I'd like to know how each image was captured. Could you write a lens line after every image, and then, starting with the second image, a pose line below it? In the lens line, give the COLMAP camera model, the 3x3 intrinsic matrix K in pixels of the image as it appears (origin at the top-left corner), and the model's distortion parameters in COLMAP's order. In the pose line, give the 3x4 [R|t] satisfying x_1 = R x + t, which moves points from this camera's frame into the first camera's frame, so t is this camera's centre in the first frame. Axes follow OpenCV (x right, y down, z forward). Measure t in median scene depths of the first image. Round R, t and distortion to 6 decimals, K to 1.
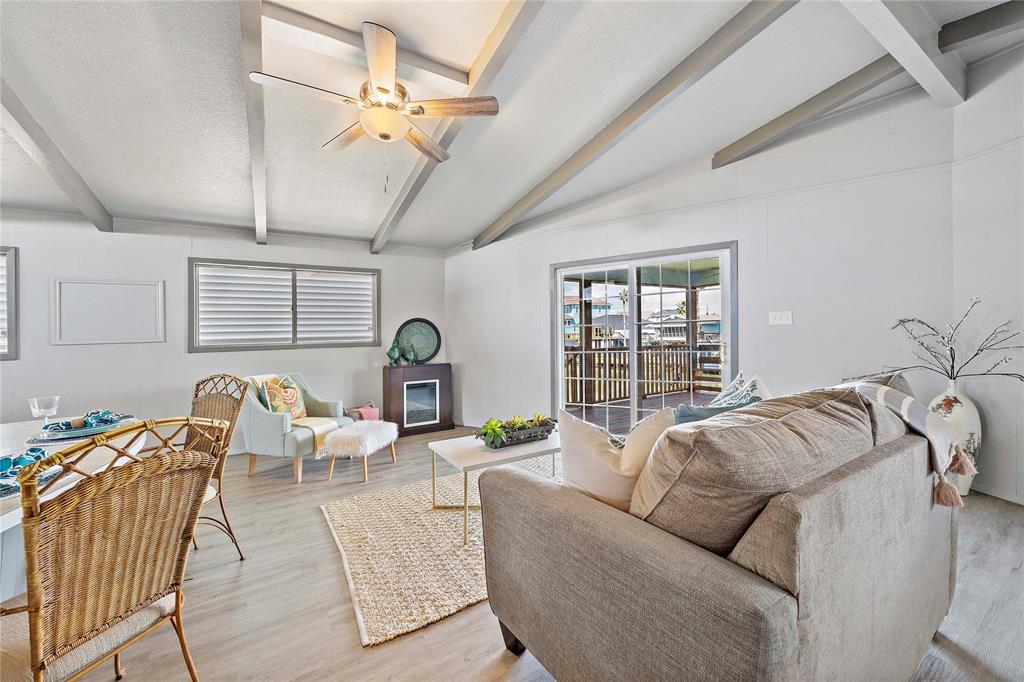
lens RADIAL K [[385.8, 0, 505.0], [0, 385.8, 336.8], [0, 0, 1]] dist [0.000495, -0.000039]
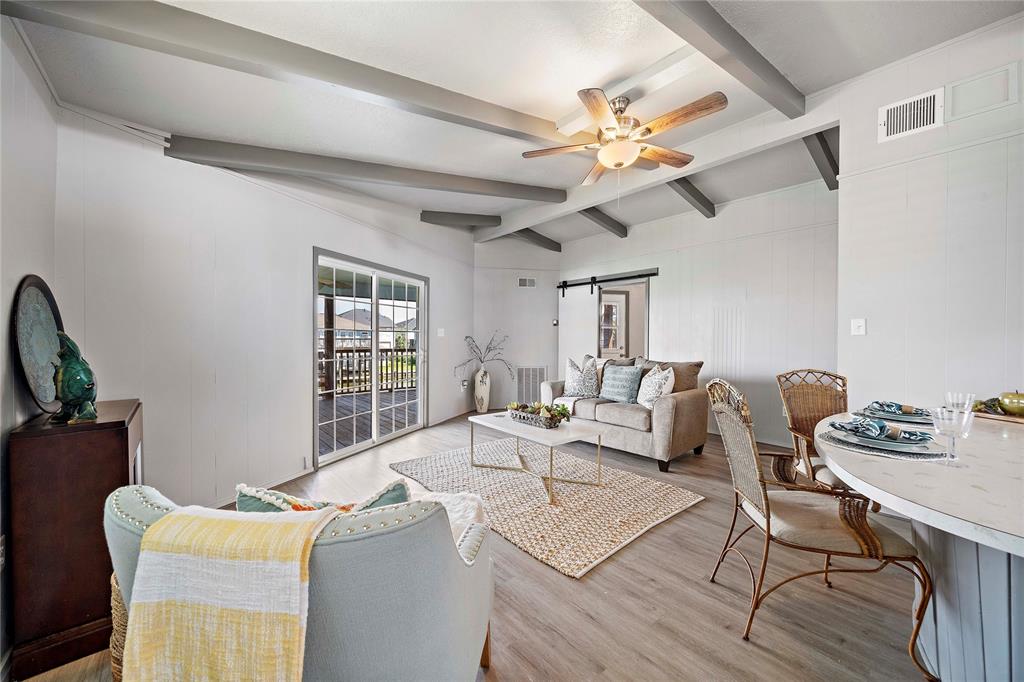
lens RADIAL K [[385.8, 0, 505.5], [0, 385.8, 343.7], [0, 0, 1]] dist [0.000495, -0.000039]
pose [[-0.158895, 0.014896, 0.987183, -0.794349], [-0.002573, 0.999877, -0.015502, 0.018940], [-0.987292, -0.005003, -0.158837, 0.856634]]
